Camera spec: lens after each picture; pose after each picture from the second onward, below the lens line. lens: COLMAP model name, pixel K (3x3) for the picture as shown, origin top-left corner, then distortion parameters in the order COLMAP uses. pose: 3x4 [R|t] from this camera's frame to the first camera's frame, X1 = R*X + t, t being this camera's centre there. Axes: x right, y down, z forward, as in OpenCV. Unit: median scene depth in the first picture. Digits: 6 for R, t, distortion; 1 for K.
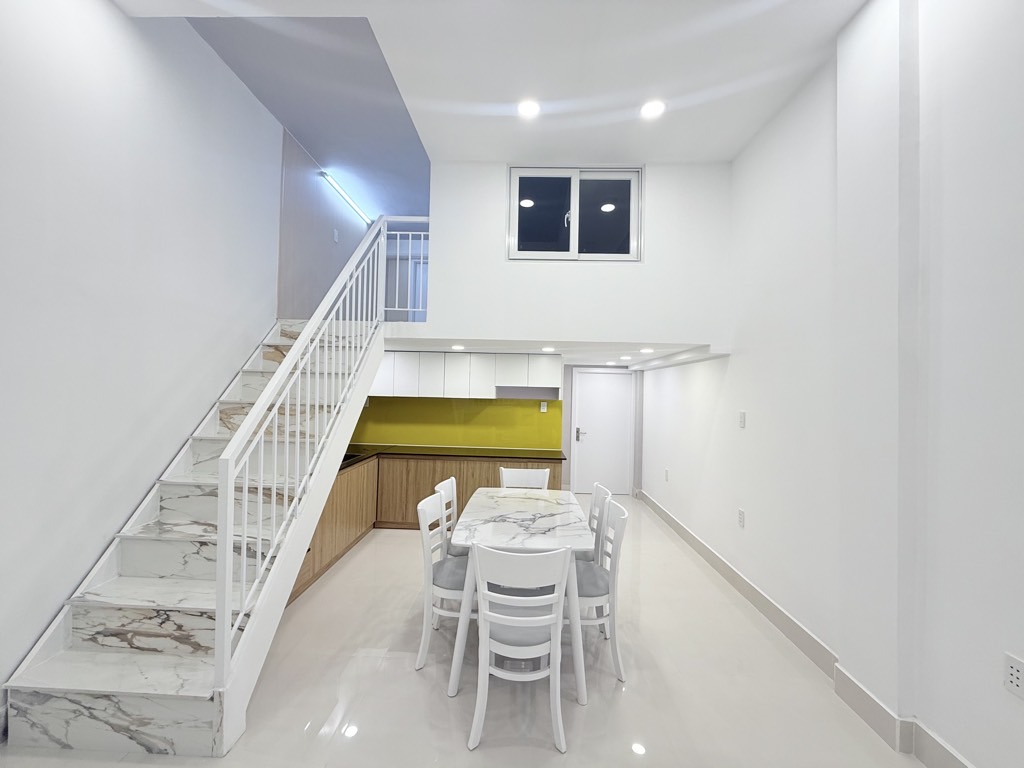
lens RADIAL K [[409.7, 0, 517.4], [0, 409.7, 382.7], [0, 0, 1]] dist [0.003557, -0.000593]
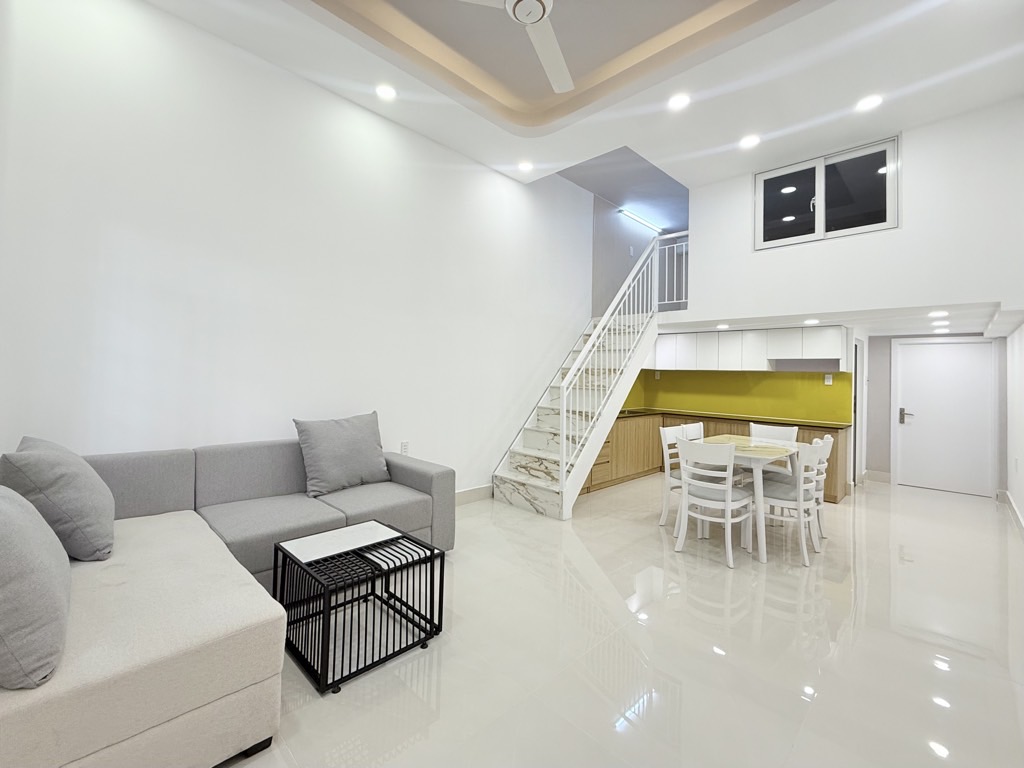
lens RADIAL K [[443.8, 0, 509.3], [0, 443.8, 364.2], [0, 0, 1]] dist [-0.000922, -0.000843]
pose [[0.727601, -0.020269, -0.685701, 0.478536], [0.008211, 0.999749, -0.020839, 0.076441], [0.685951, 0.009532, 0.727585, -0.619393]]
